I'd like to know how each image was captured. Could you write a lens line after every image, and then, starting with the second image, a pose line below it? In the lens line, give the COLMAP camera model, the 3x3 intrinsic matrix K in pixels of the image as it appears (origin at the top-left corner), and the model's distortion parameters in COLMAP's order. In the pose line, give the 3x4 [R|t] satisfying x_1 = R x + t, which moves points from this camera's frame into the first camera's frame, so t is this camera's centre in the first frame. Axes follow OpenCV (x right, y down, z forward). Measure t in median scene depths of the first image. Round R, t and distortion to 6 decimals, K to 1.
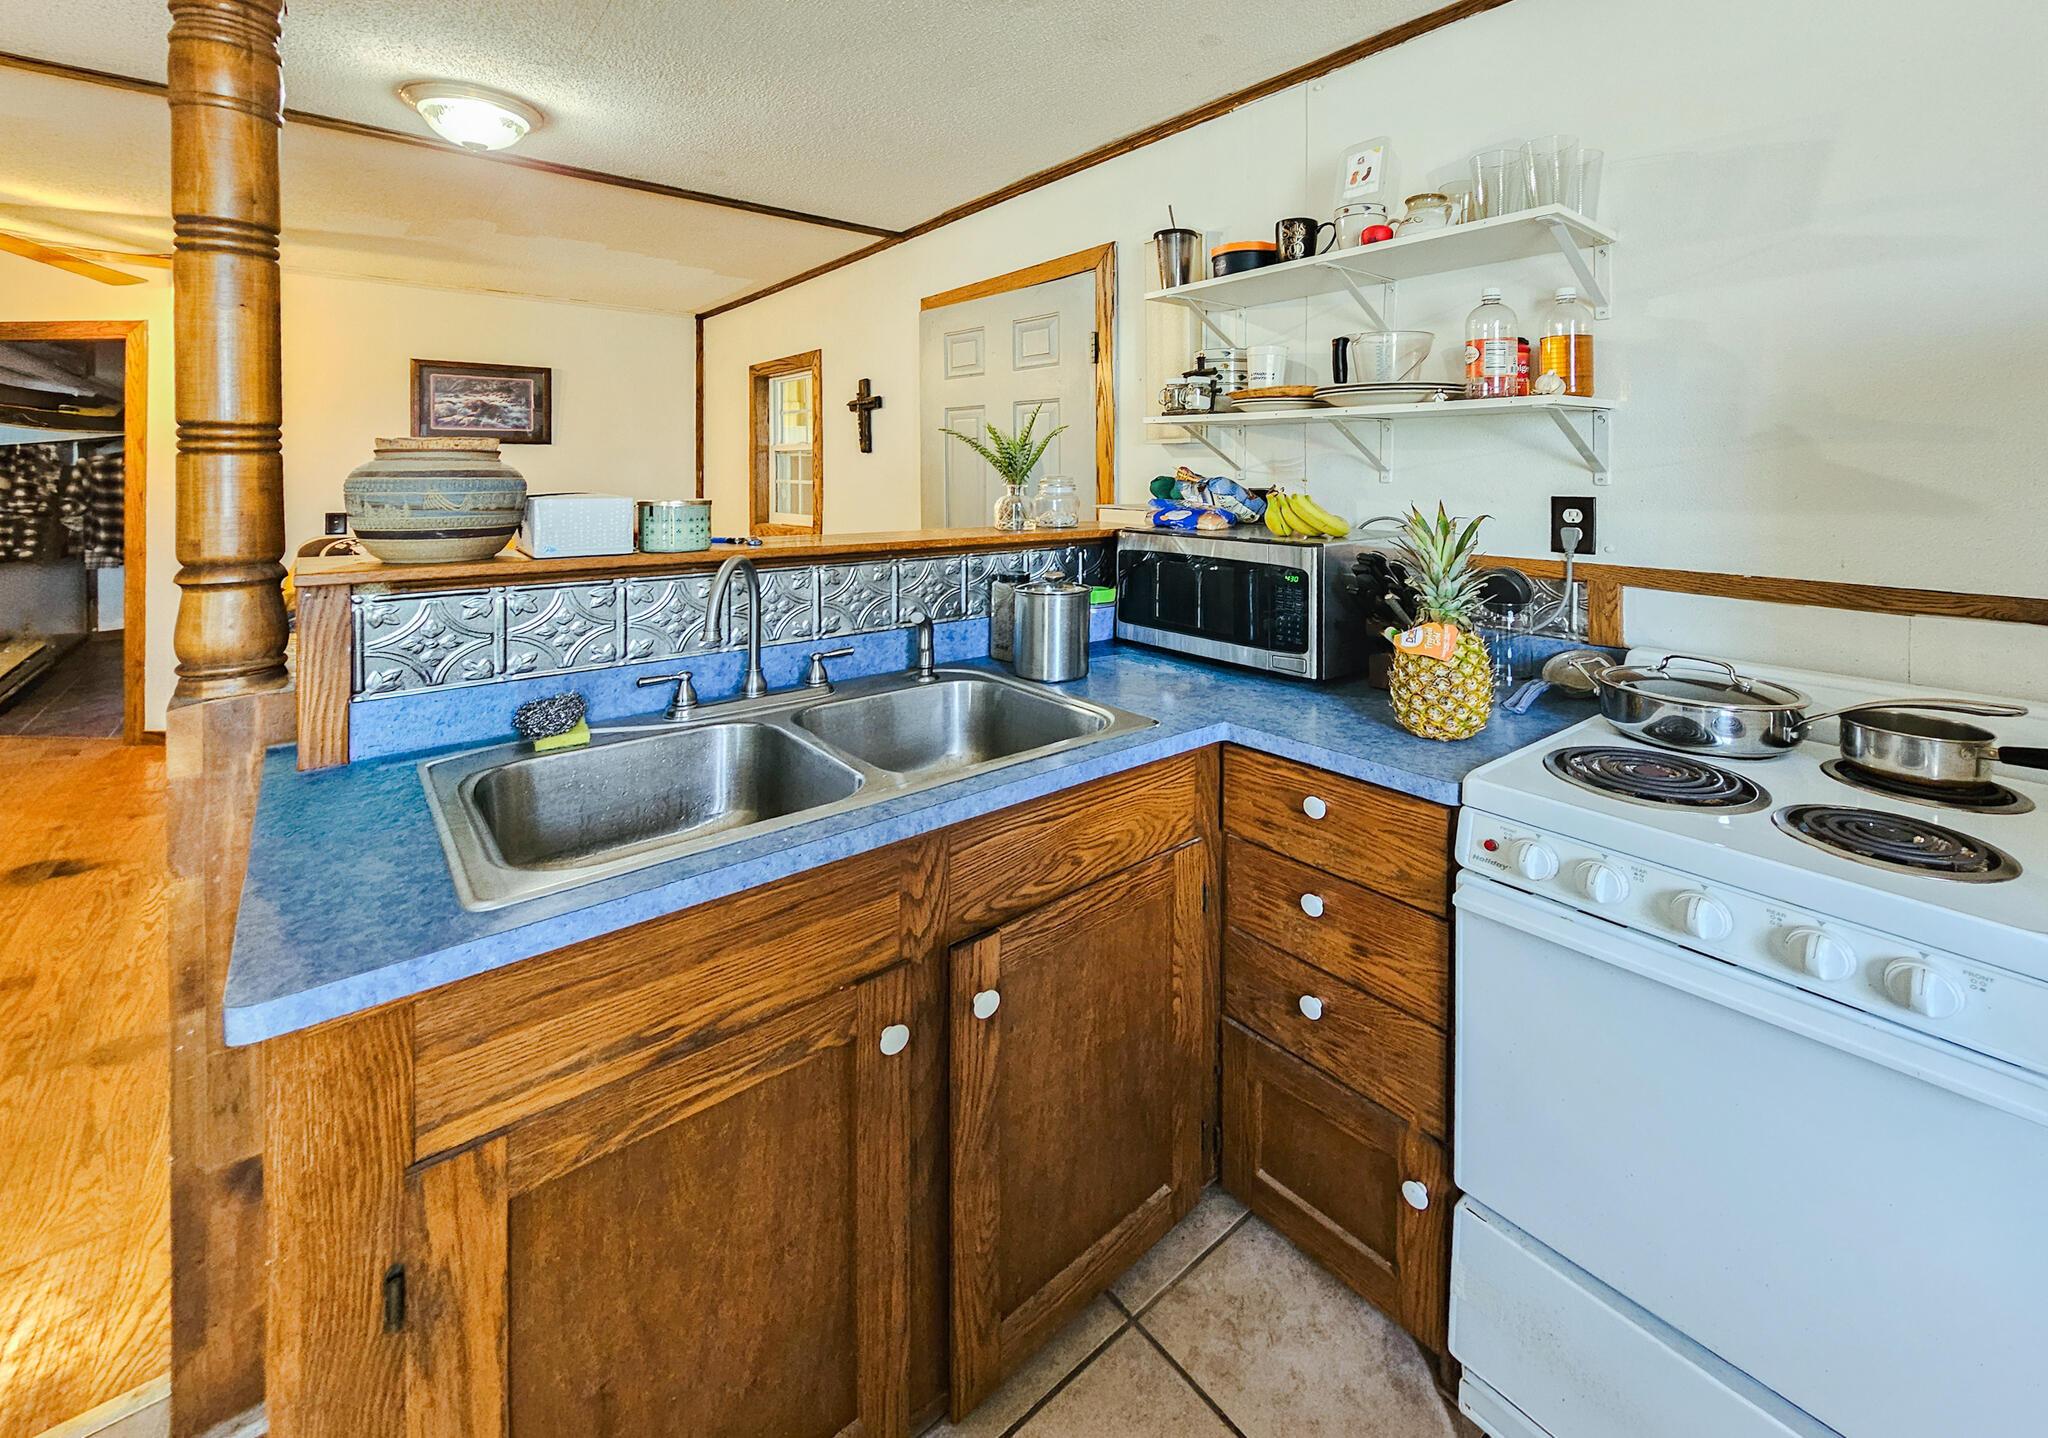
lens RADIAL K [[804.4, 0, 1022.3], [0, 804.4, 678.7], [0, 0, 1]] dist [-0.000926, -0.000091]
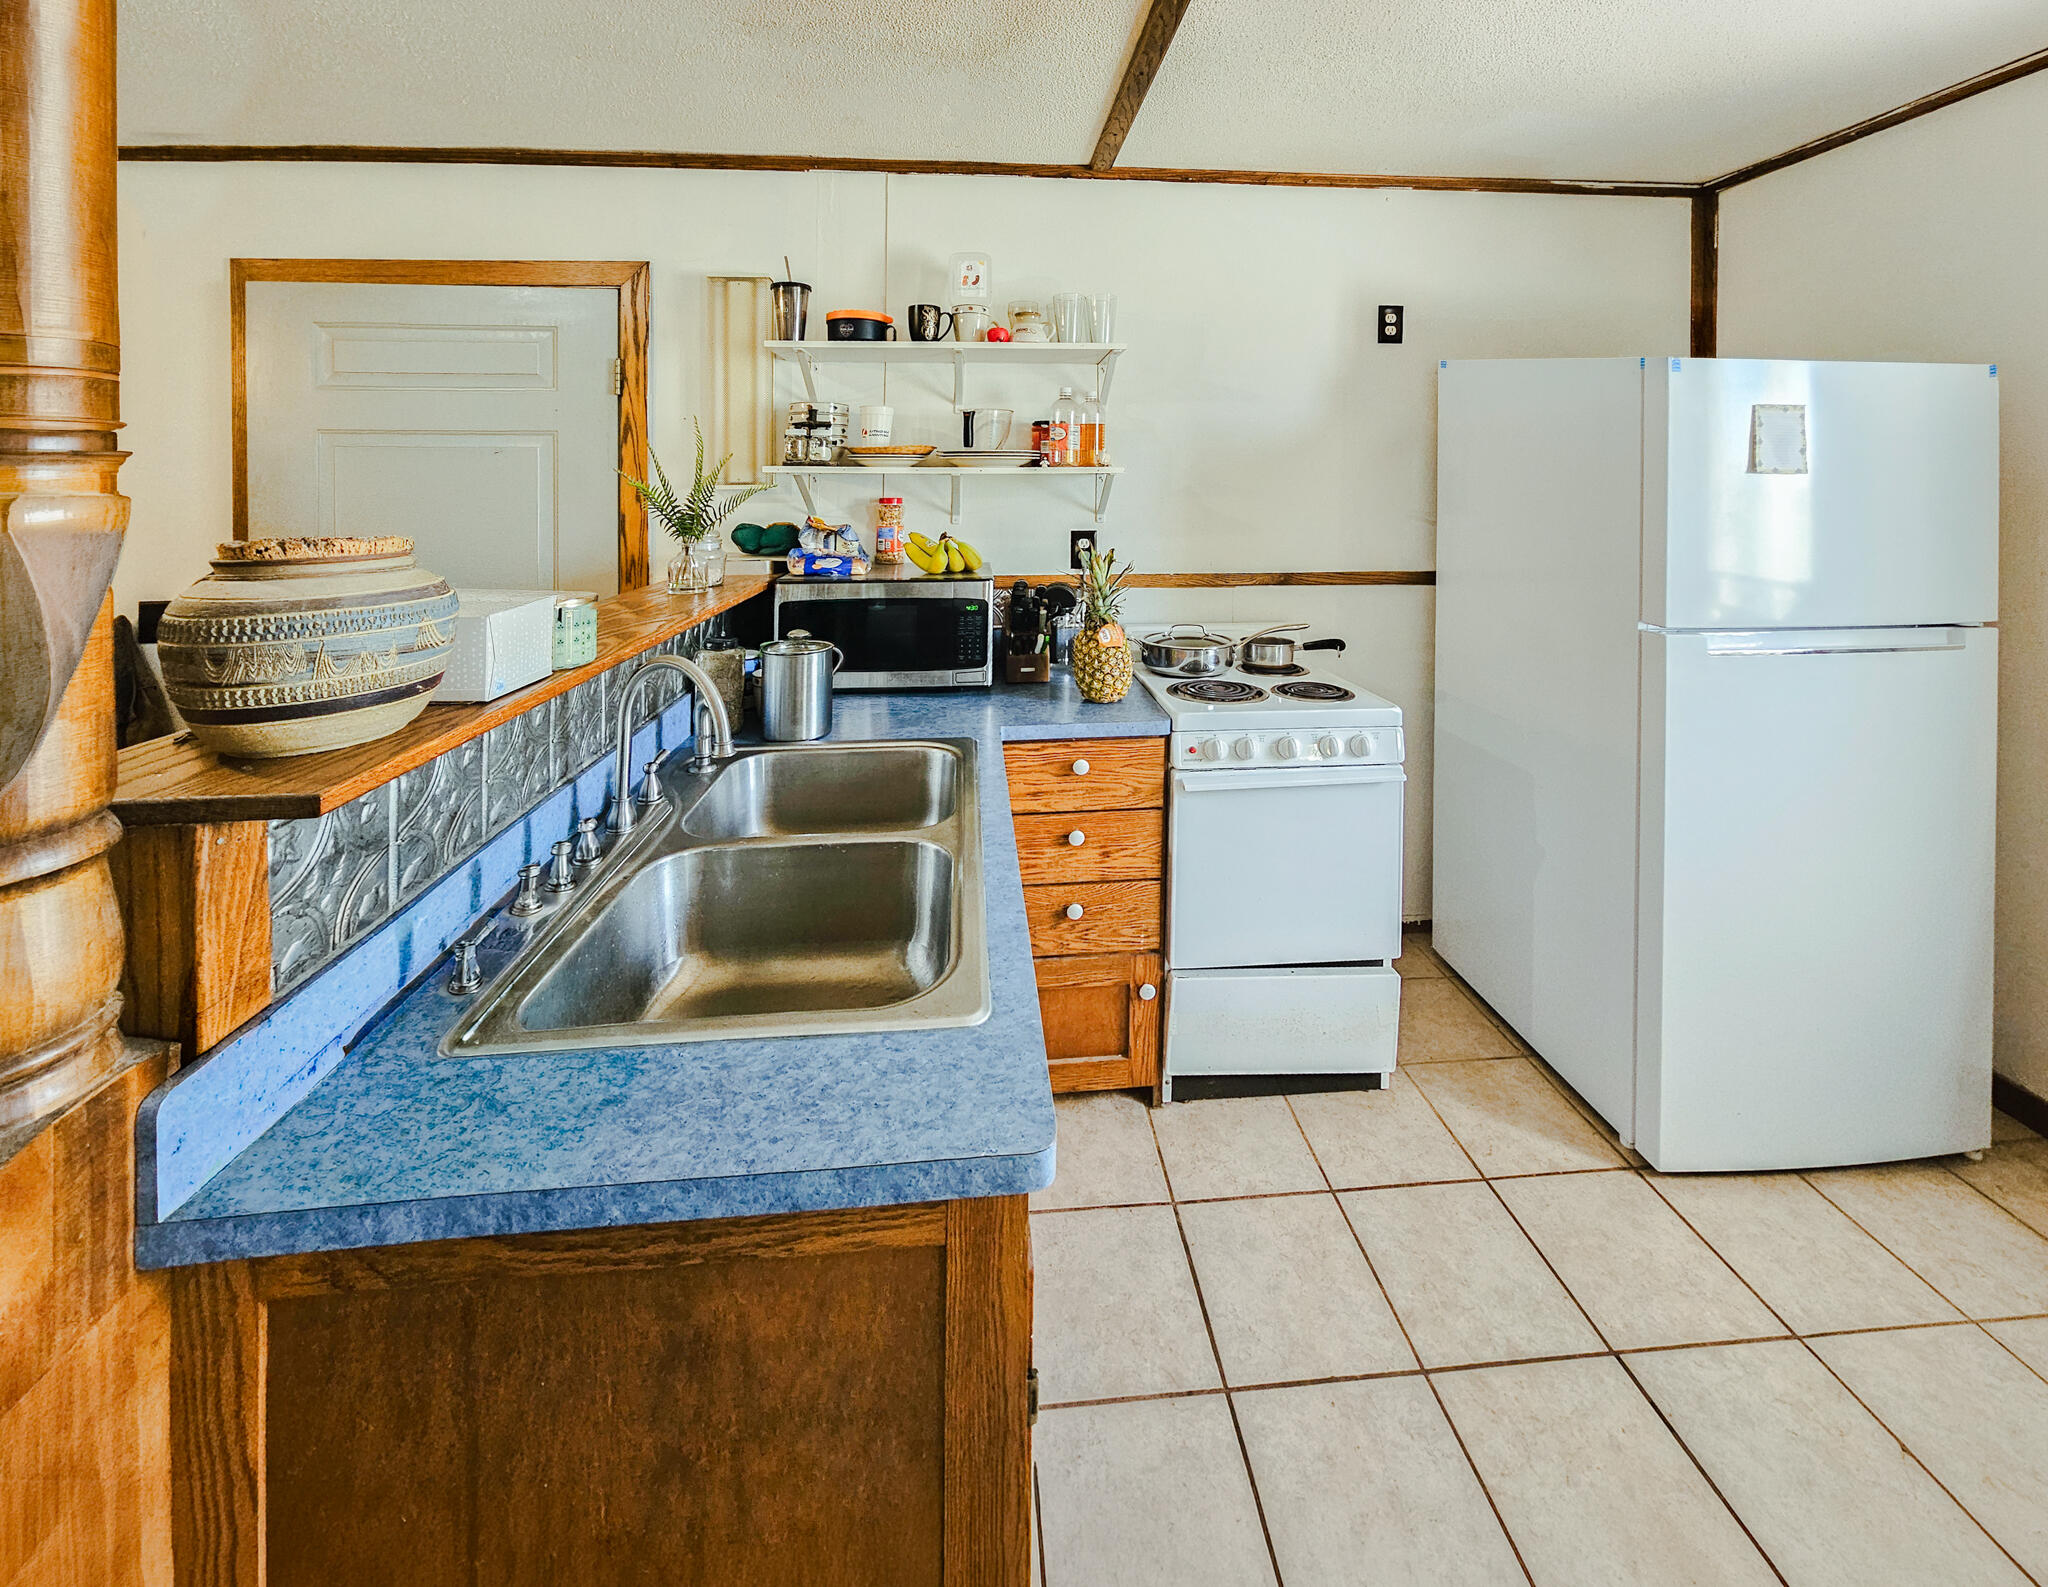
lens RADIAL K [[848.4, 0, 1024.0], [0, 848.4, 793.5], [0, 0, 1]] dist [0.001967, 0.000264]
pose [[0.568420, -0.287359, 0.770924, -0.724429], [0.213093, 0.956468, 0.199402, -0.095577], [-0.794664, 0.050934, 0.604909, 0.156157]]
